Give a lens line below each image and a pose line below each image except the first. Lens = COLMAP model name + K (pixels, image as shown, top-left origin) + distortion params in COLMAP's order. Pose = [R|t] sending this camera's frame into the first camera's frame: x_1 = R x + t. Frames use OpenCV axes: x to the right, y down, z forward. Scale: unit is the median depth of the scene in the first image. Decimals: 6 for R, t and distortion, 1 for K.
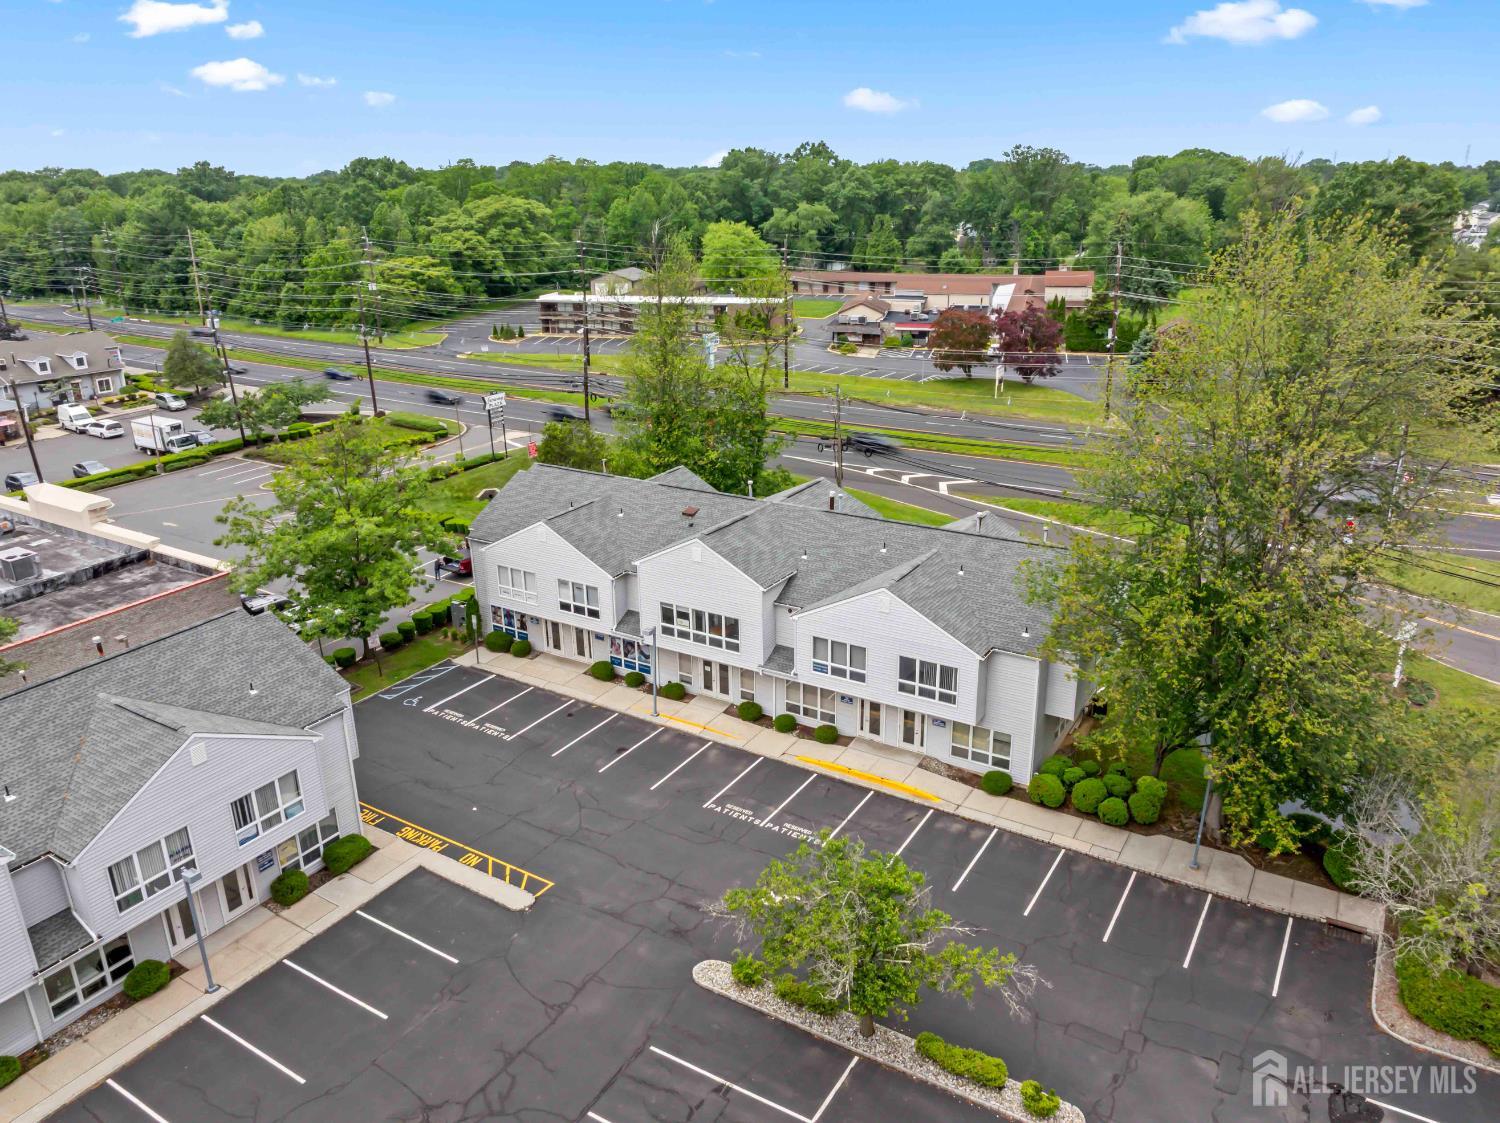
lens RADIAL K [[1078.4, 0, 750.0], [0, 1078.4, 561.5], [0, 0, 1]] dist [-0.026676, -0.003444]
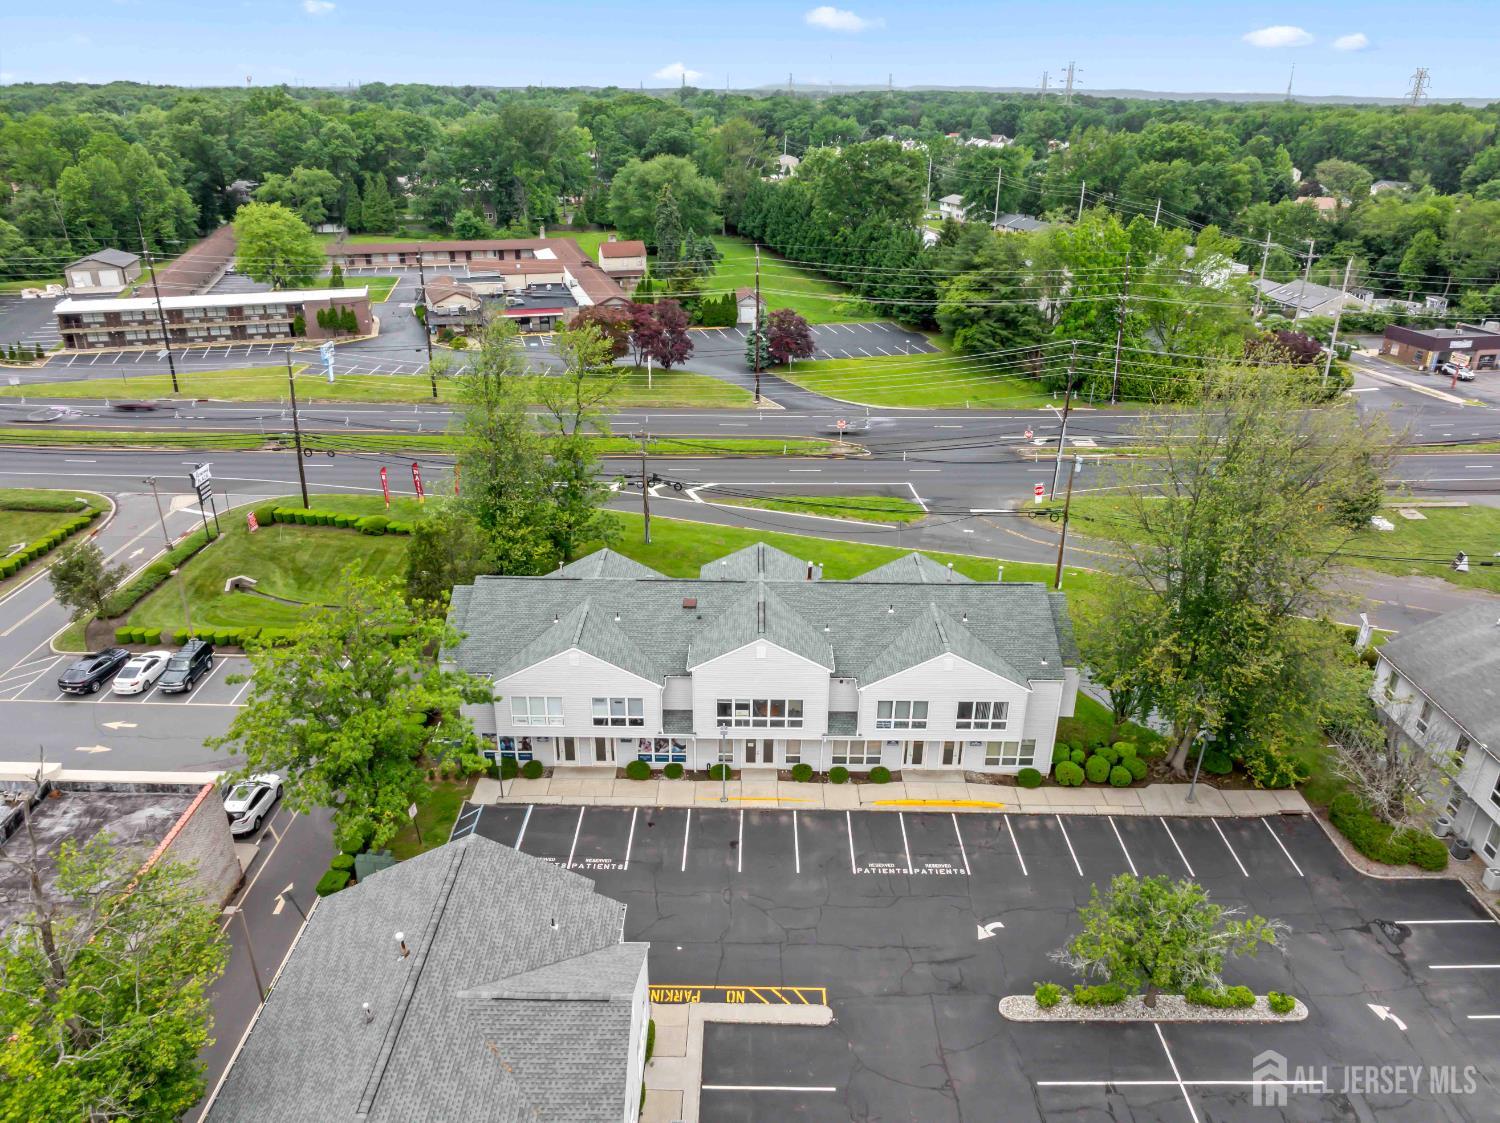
lens RADIAL K [[1057.6, 0, 750.0], [0, 1057.6, 561.5], [0, 0, 1]] dist [-0.033549, -0.002928]
pose [[0.852923, -0.191458, 0.485660, -0.562405], [0.151983, 0.981090, 0.119852, -0.227135], [-0.499423, -0.028413, 0.865892, 0.079745]]
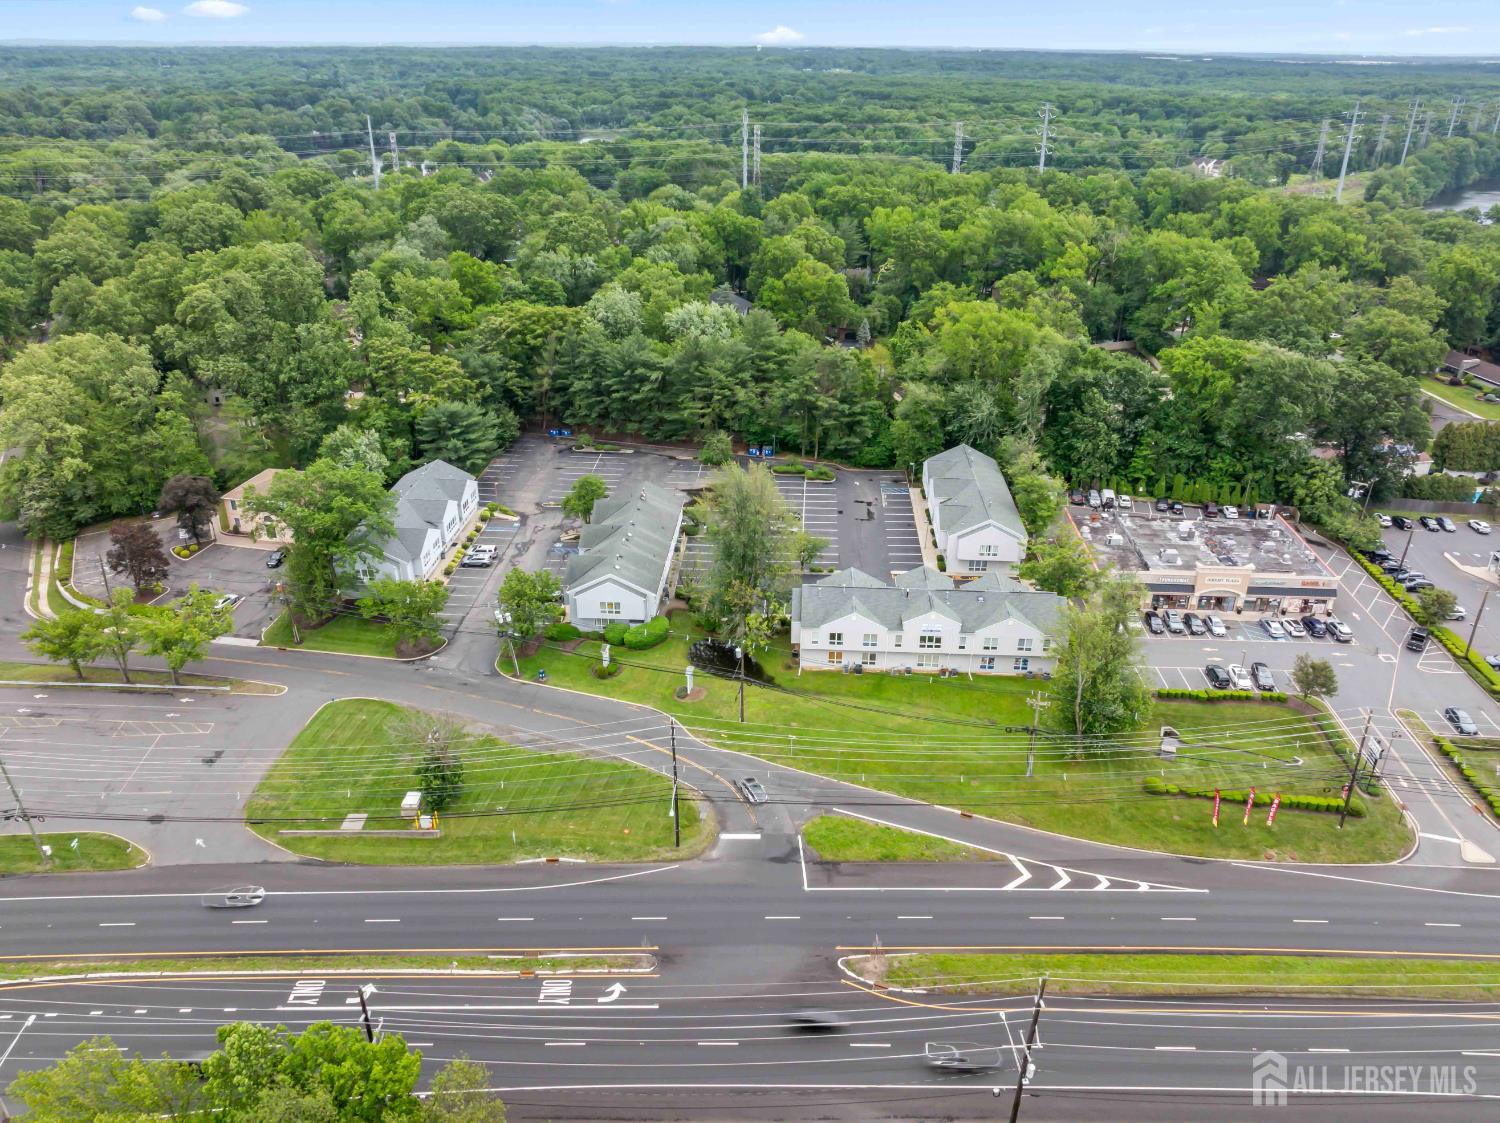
lens RADIAL K [[1057.6, 0, 750.0], [0, 1057.6, 561.5], [0, 0, 1]] dist [-0.033549, -0.002928]
pose [[-0.881071, 0.213743, -0.421935, 1.528267], [-0.157332, 0.708827, 0.687612, -1.869353], [0.446051, 0.672219, -0.590898, 2.417564]]
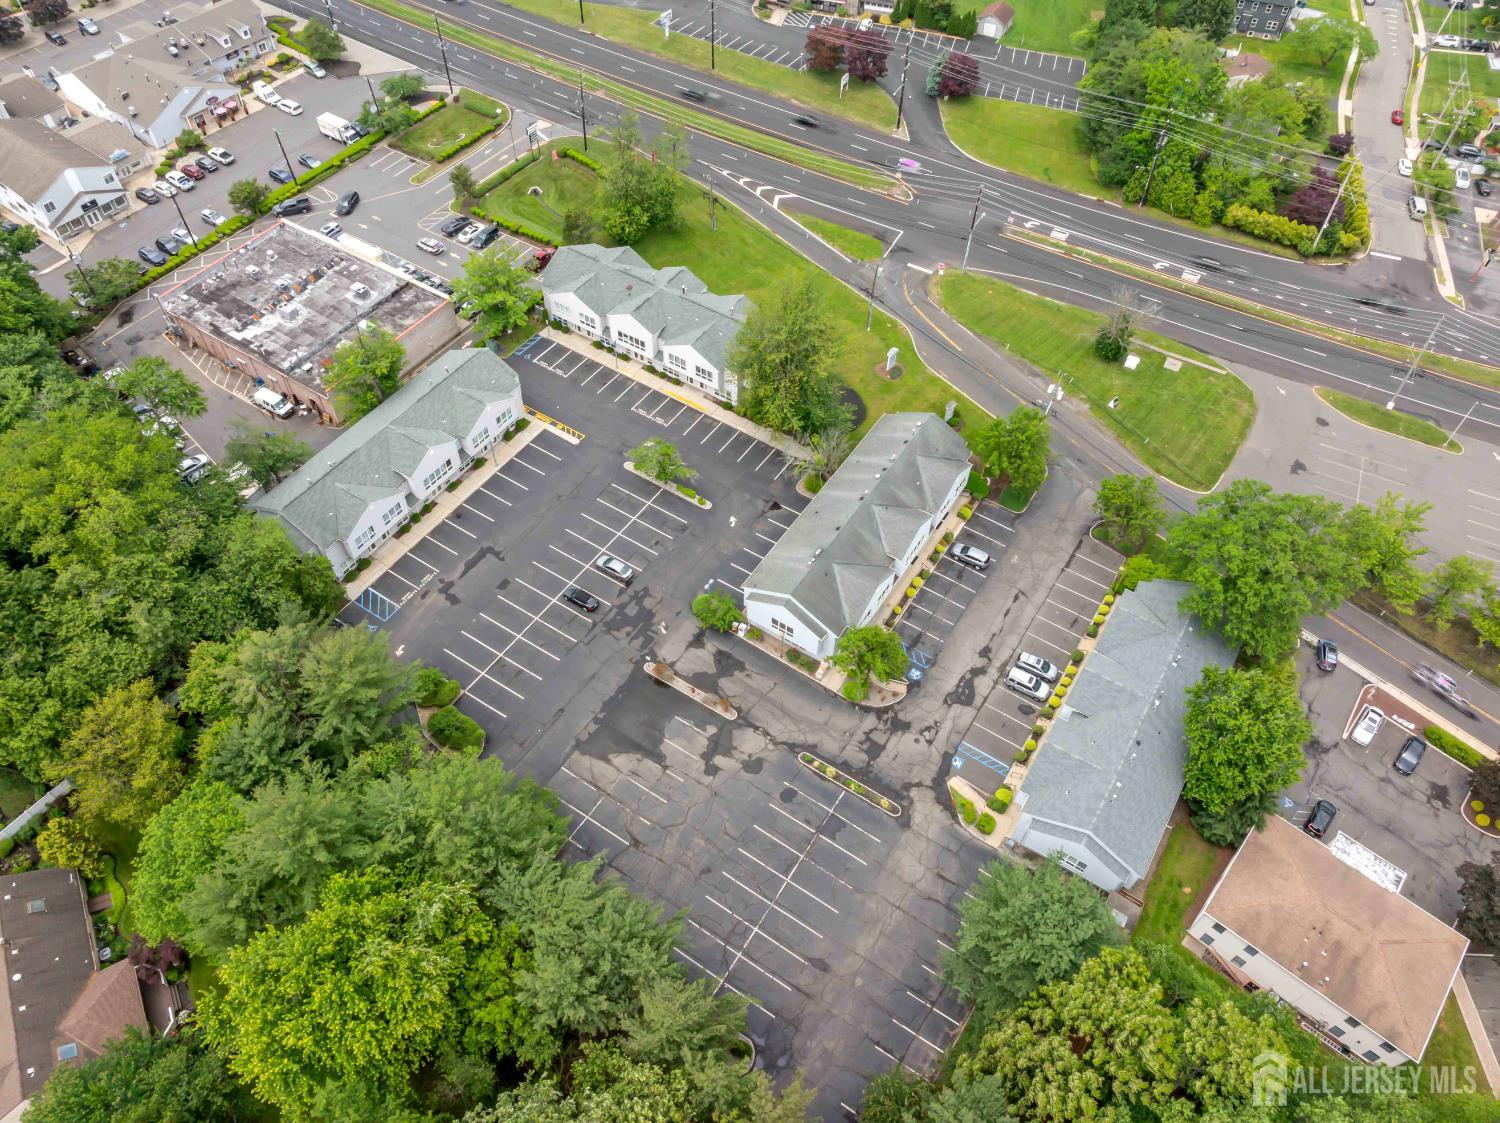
lens RADIAL K [[1057.6, 0, 750.0], [0, 1057.6, 561.5], [0, 0, 1]] dist [-0.033549, -0.002928]
pose [[0.999124, 0.040631, 0.009989, 0.260481], [-0.039801, 0.849315, 0.526384, -0.924471], [0.012903, -0.526320, 0.850189, -1.652607]]
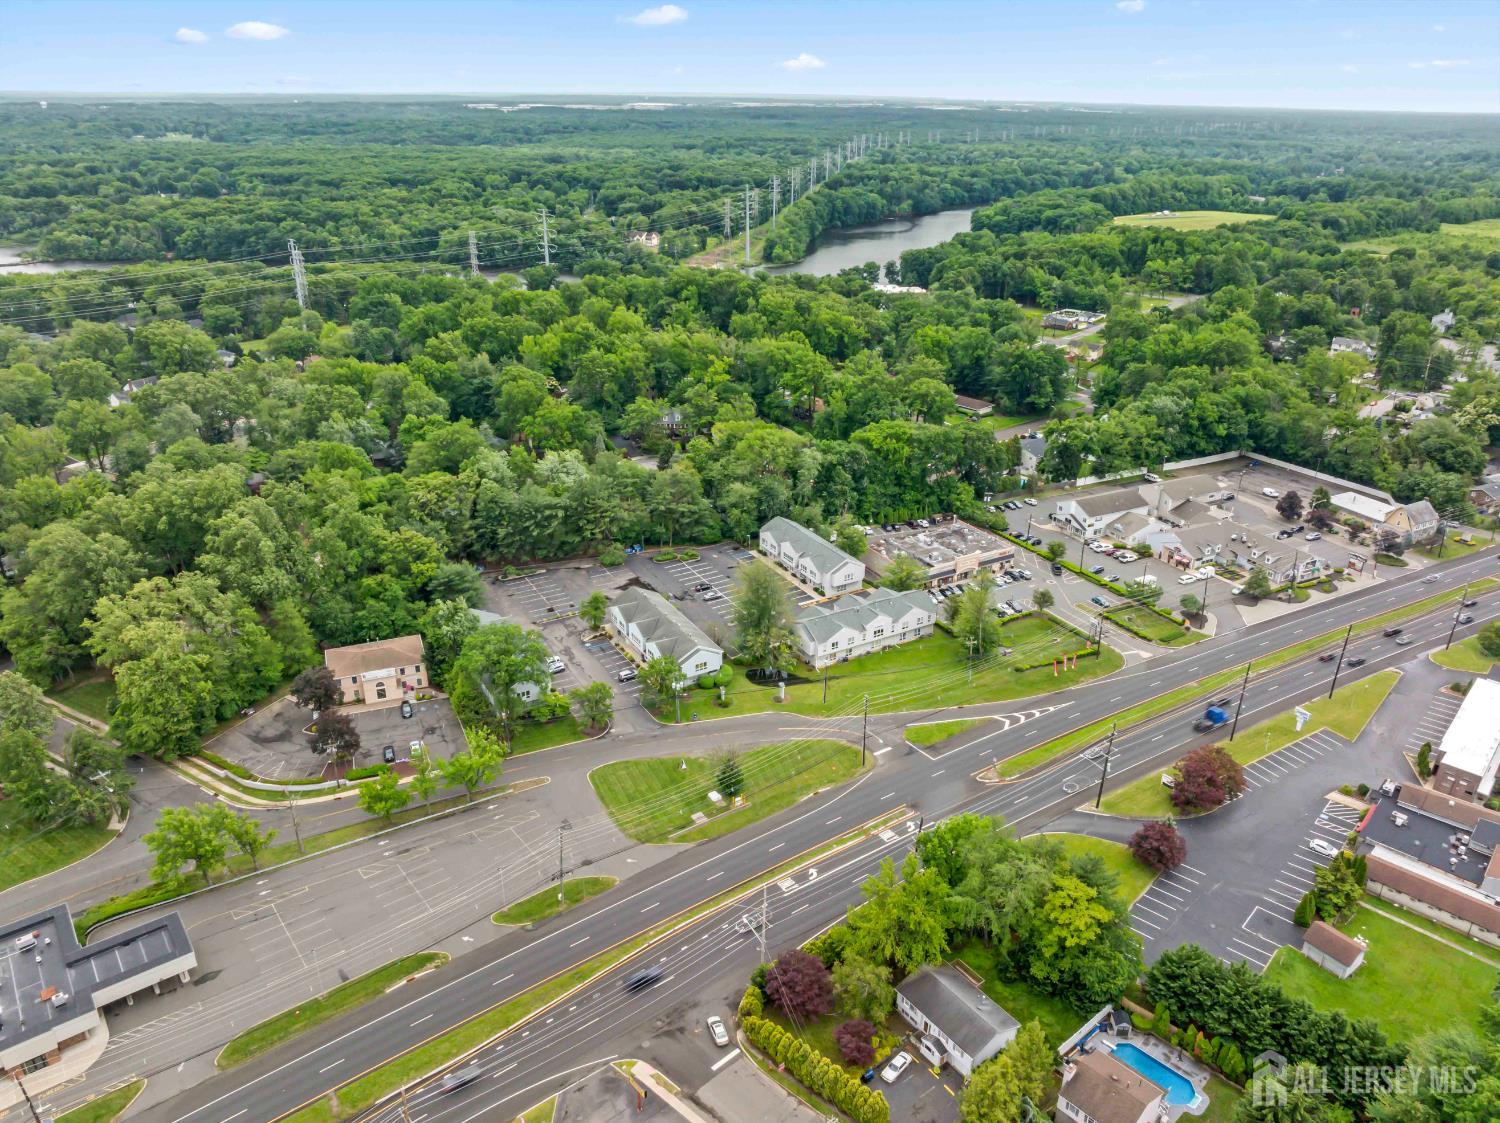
lens RADIAL K [[1057.6, 0, 750.0], [0, 1057.6, 561.5], [0, 0, 1]] dist [-0.033549, -0.002928]
pose [[-0.473023, 0.364501, -0.802115, 3.930456], [-0.302821, 0.787683, 0.536522, -2.560300], [0.827375, 0.496684, -0.262213, 1.802565]]
